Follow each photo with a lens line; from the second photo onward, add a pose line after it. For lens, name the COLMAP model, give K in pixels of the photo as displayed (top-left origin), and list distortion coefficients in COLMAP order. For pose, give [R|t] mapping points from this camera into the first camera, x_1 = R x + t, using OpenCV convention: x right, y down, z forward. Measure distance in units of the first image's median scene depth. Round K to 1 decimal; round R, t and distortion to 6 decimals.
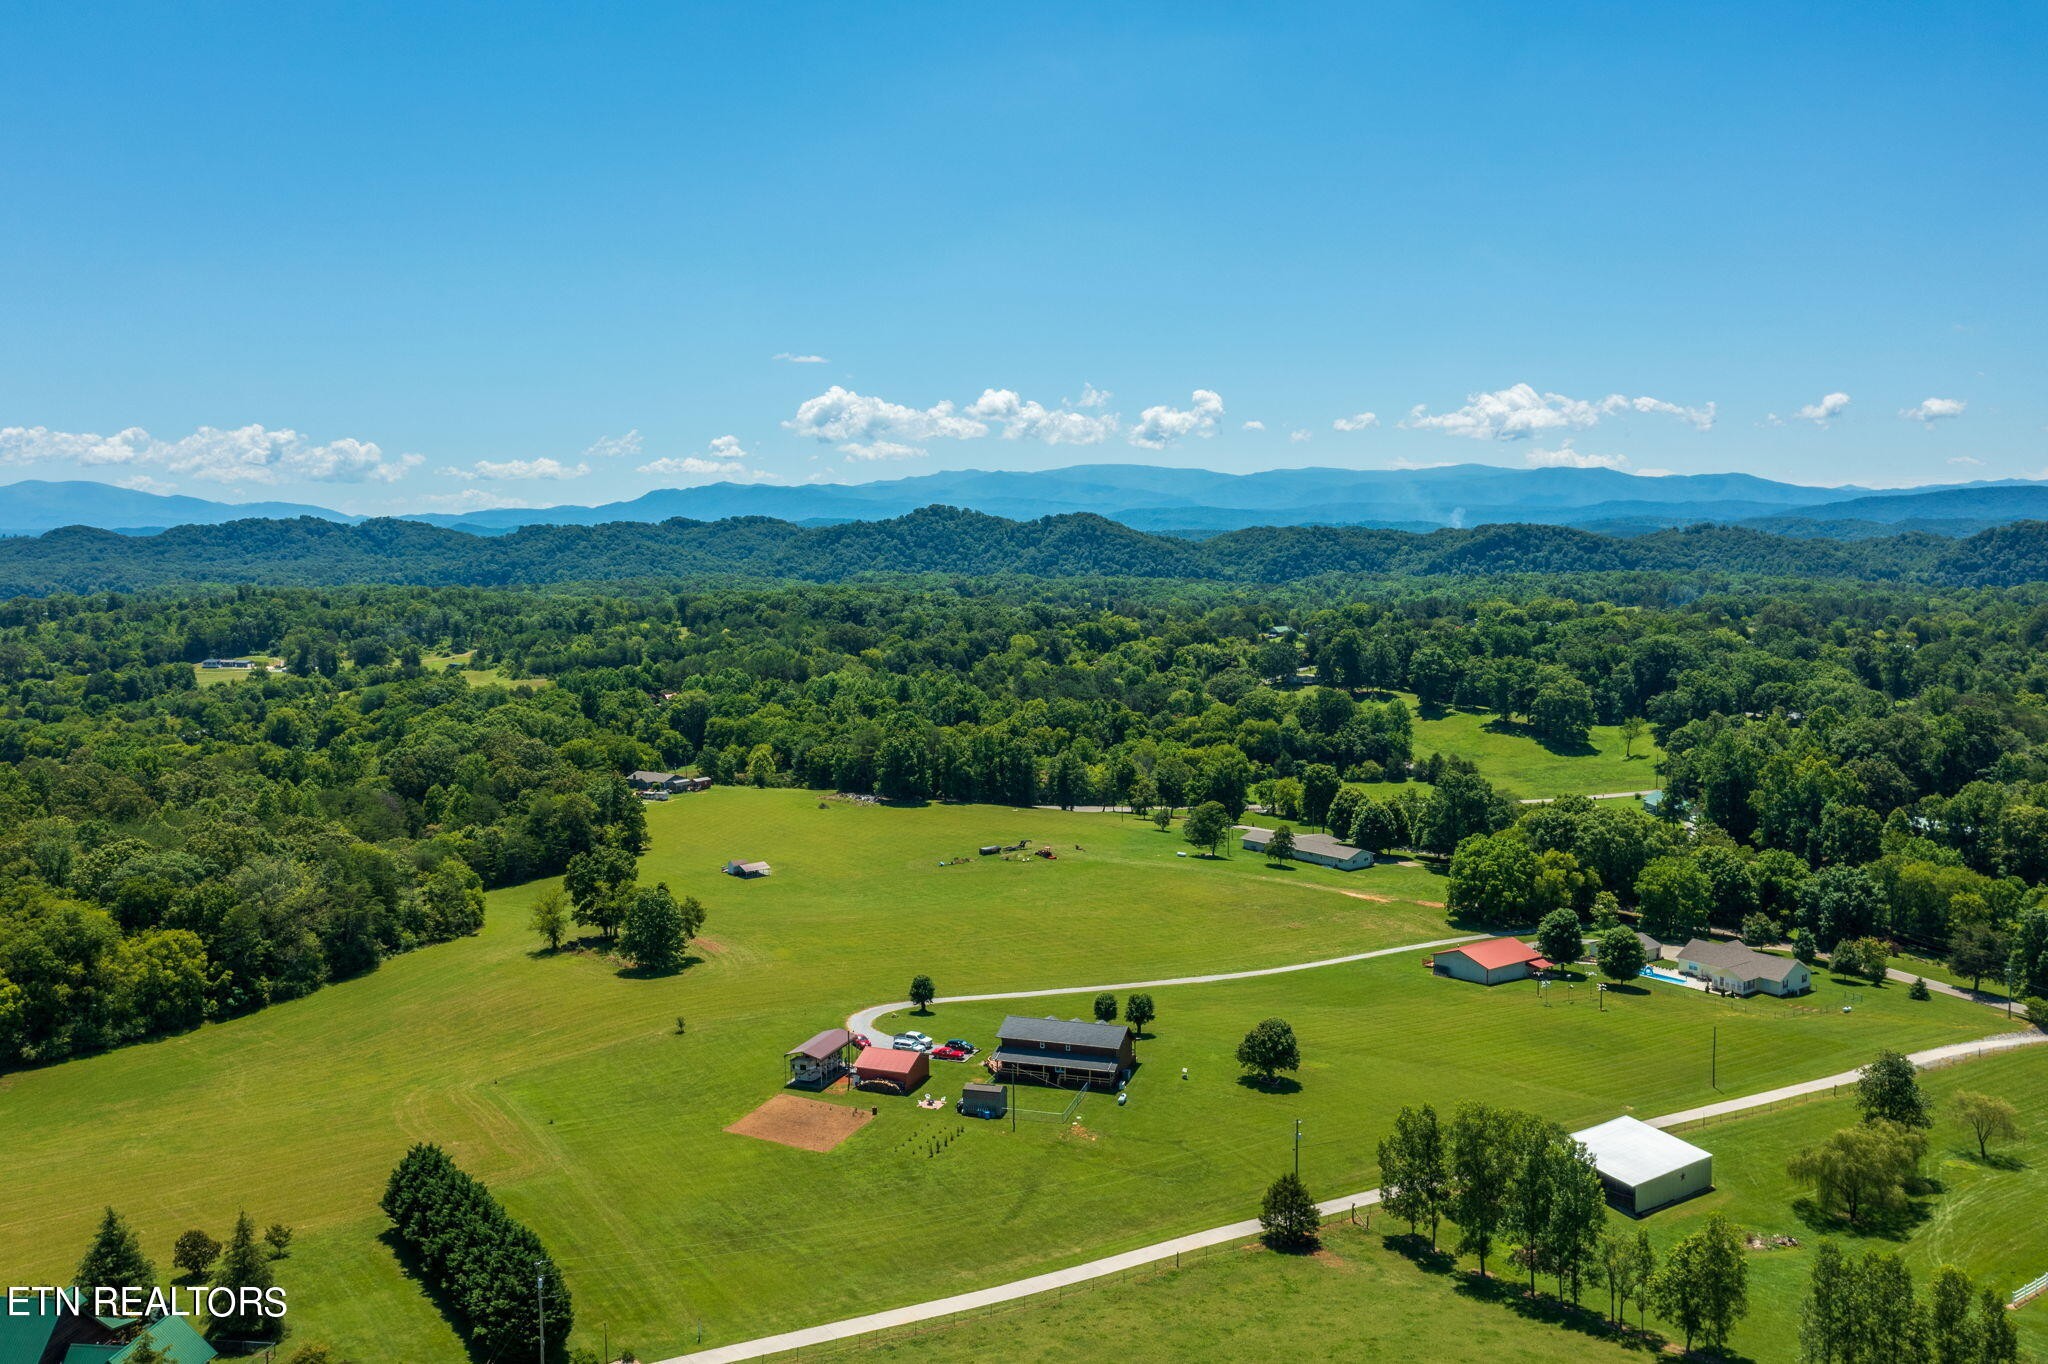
lens RADIAL K [[1653.5, 0, 1025.1], [0, 1653.5, 691.0], [0, 0, 1]] dist [0.001560, 0.020127]
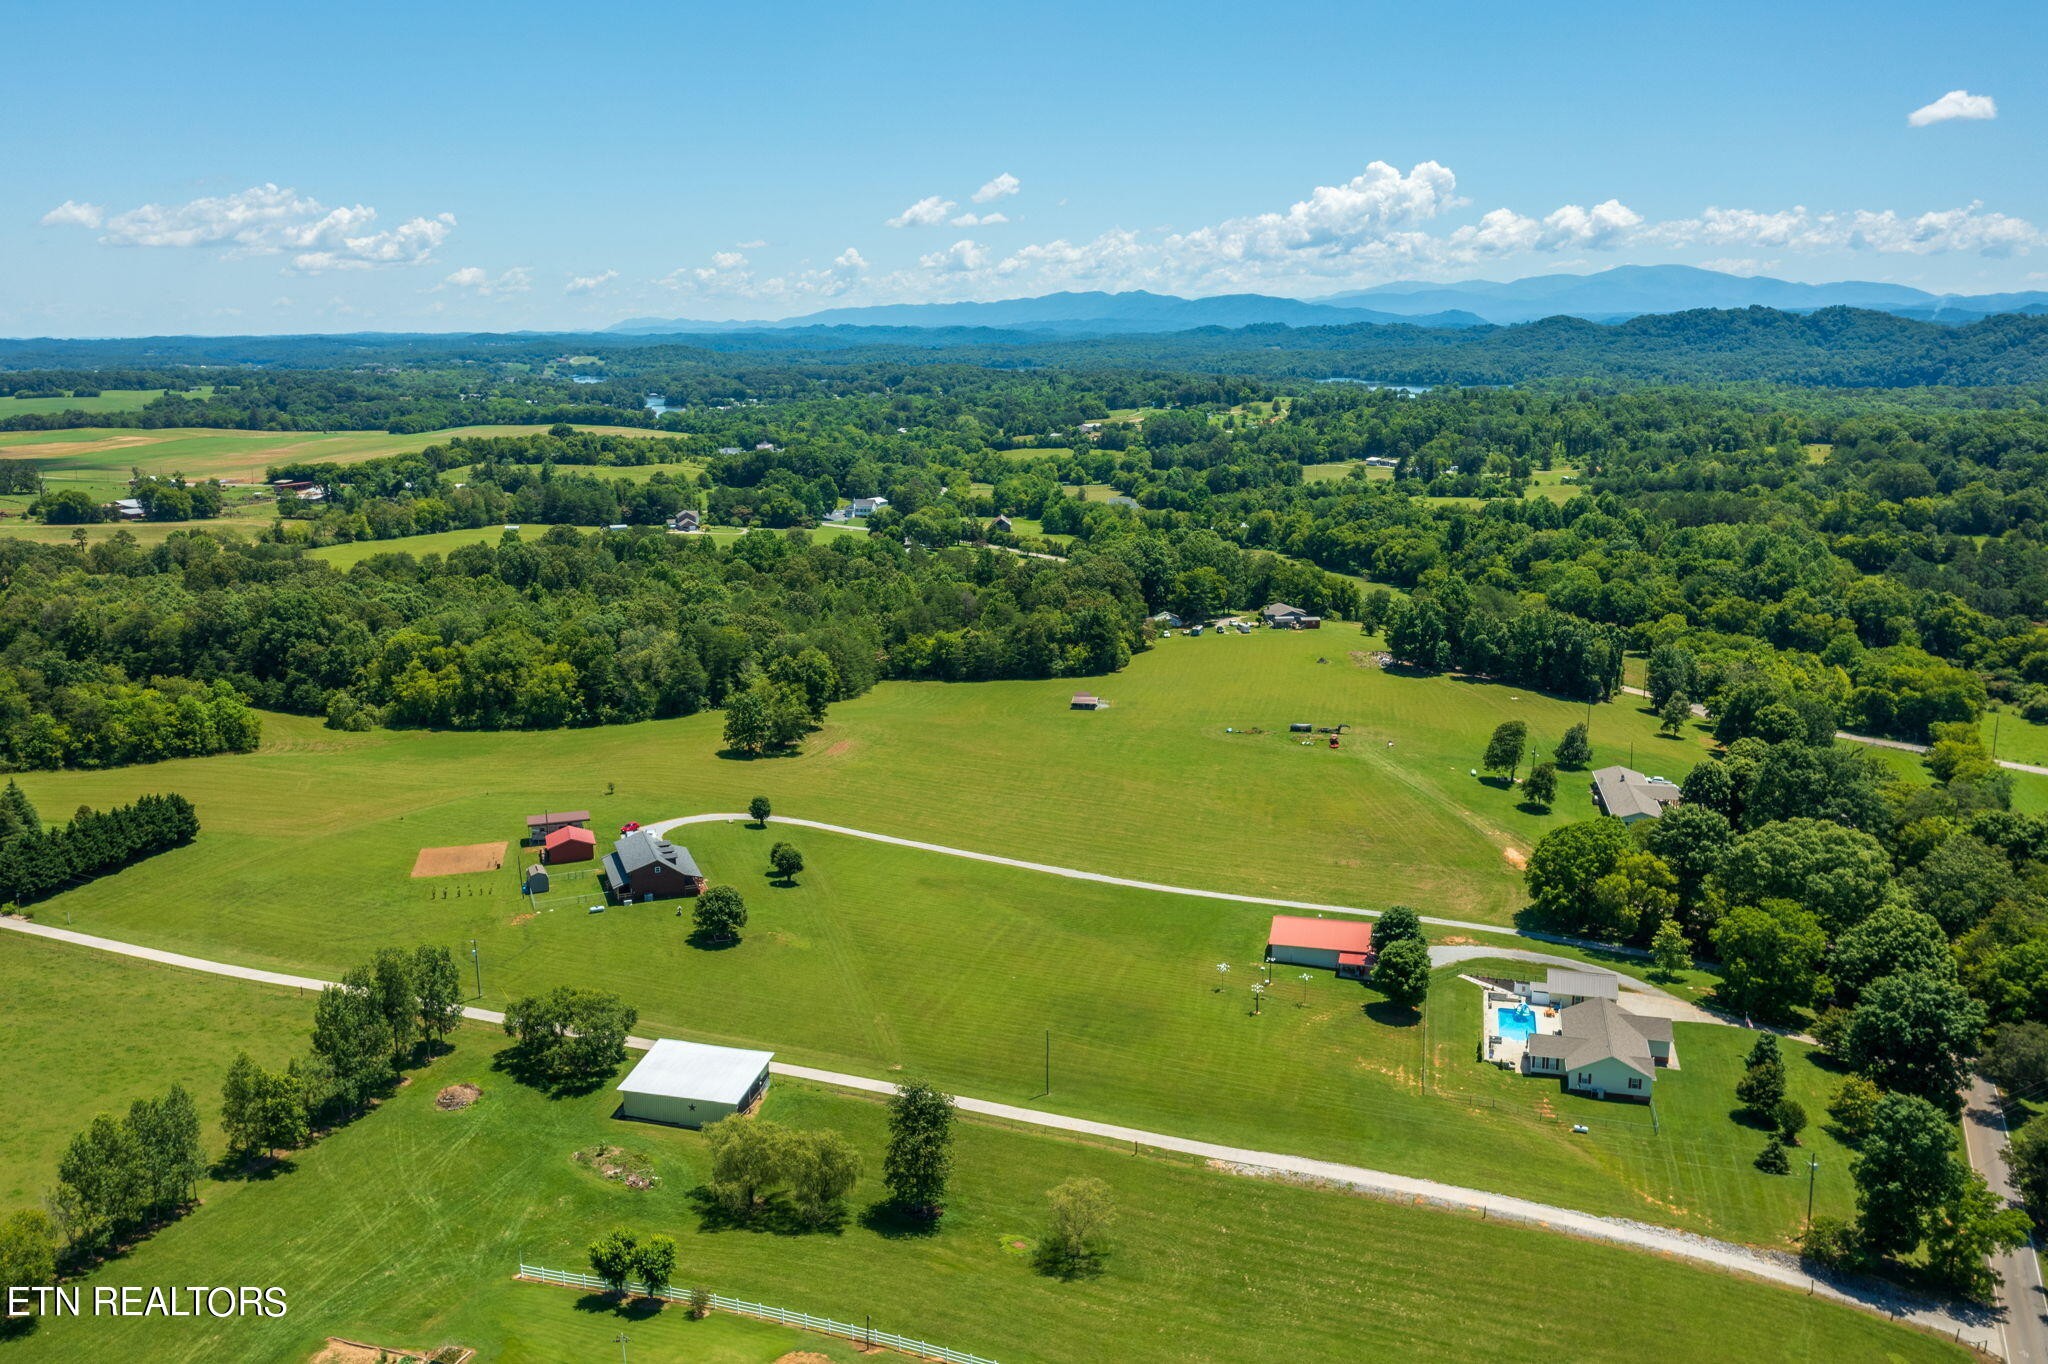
lens RADIAL K [[1653.5, 0, 1010.5], [0, 1653.5, 686.0], [0, 0, 1]] dist [0.001560, 0.020127]
pose [[0.627795, 0.168346, -0.759956, 0.602808], [-0.071356, 0.984668, 0.159177, -0.071281], [0.775101, -0.045703, 0.630182, 0.240688]]
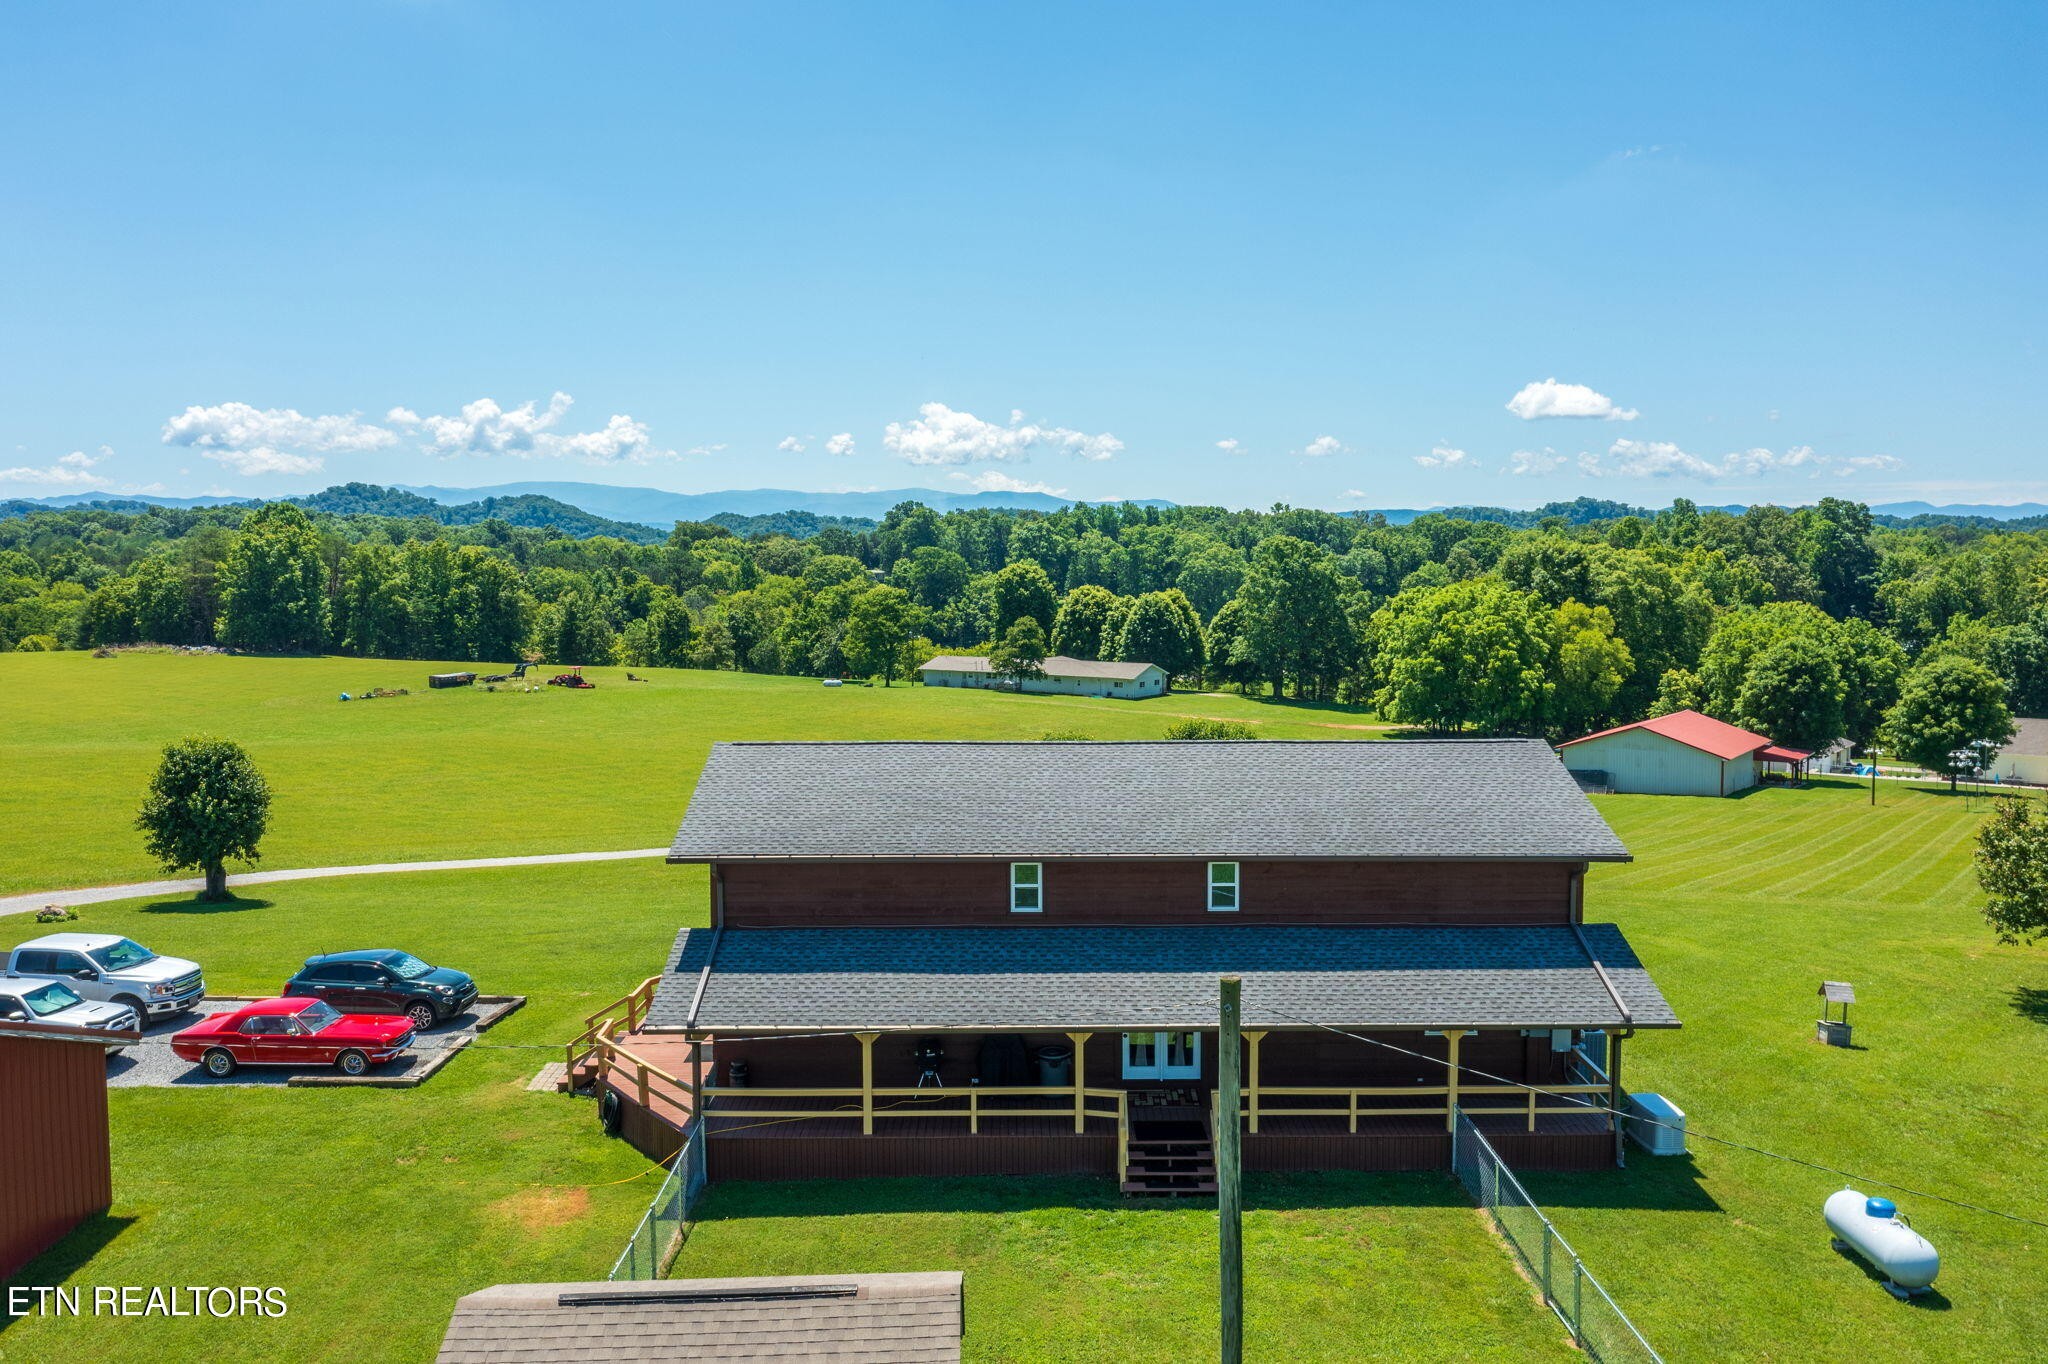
lens RADIAL K [[1653.5, 0, 1028.6], [0, 1653.5, 680.2], [0, 0, 1]] dist [0.001560, 0.020127]
pose [[0.945970, -0.019307, 0.323680, -0.018052], [0.026338, 0.999502, -0.017355, 0.107352], [-0.323184, 0.024942, 0.946007, 0.468460]]
